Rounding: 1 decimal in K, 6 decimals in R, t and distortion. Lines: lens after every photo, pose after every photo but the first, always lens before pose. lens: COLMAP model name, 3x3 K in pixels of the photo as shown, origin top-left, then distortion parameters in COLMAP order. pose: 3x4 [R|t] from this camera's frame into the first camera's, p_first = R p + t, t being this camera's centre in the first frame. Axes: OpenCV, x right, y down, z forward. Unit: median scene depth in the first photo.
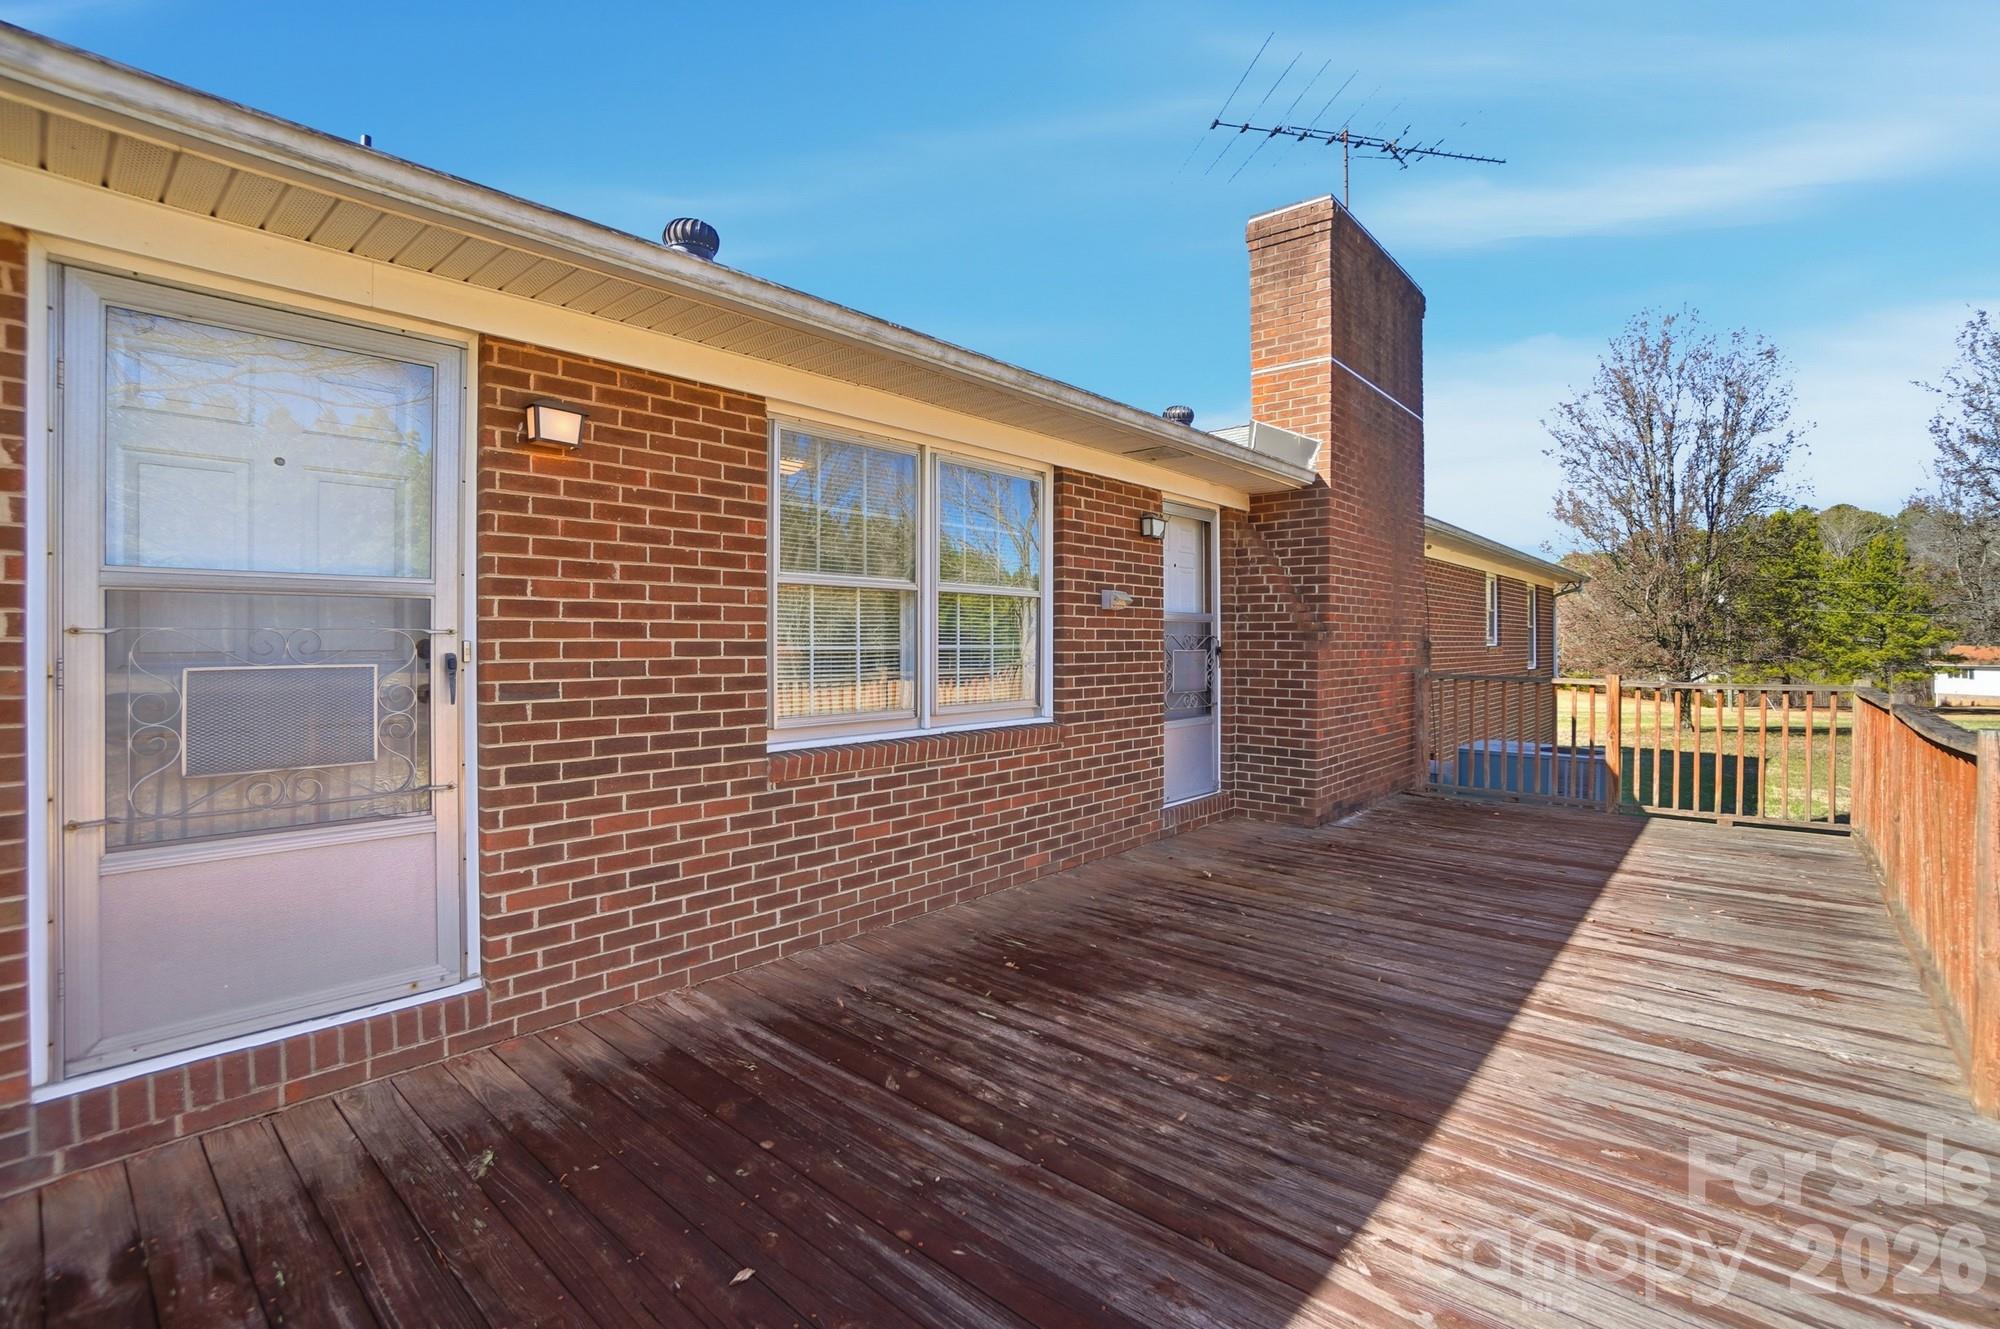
lens RADIAL K [[889.5, 0, 1000.0], [0, 889.5, 664.5], [0, 0, 1]] dist [-0.062561, 0.022931]
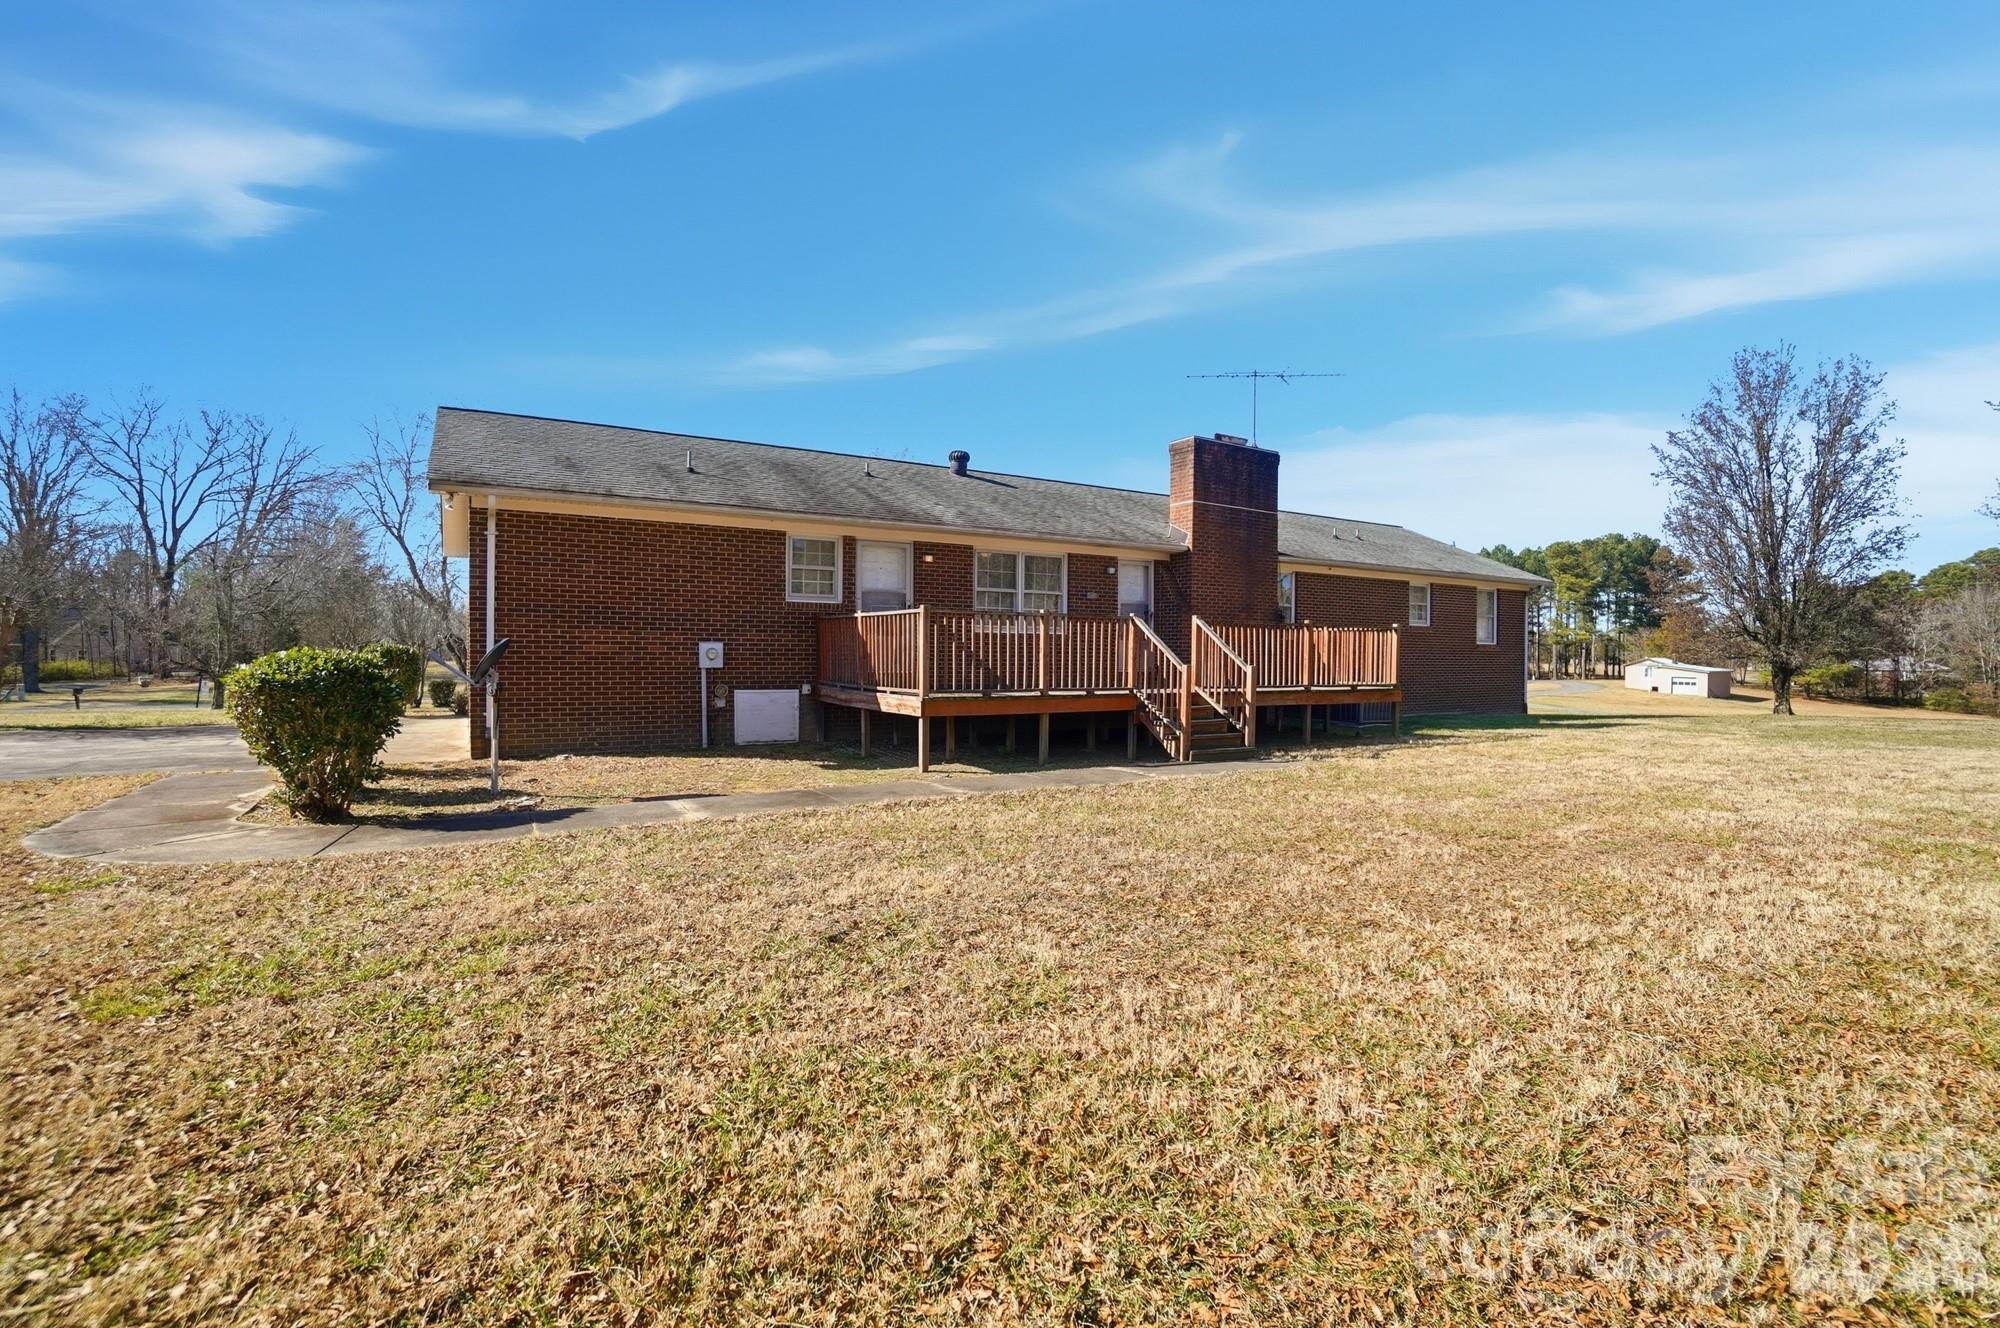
lens RADIAL K [[889.5, 0, 1000.0], [0, 889.5, 664.0], [0, 0, 1]] dist [-0.062561, 0.022931]
pose [[0.958035, 0.010238, -0.286468, 0.584212], [-0.014470, 0.999815, -0.012661, 0.166447], [0.286285, 0.016275, 0.958006, -1.627777]]
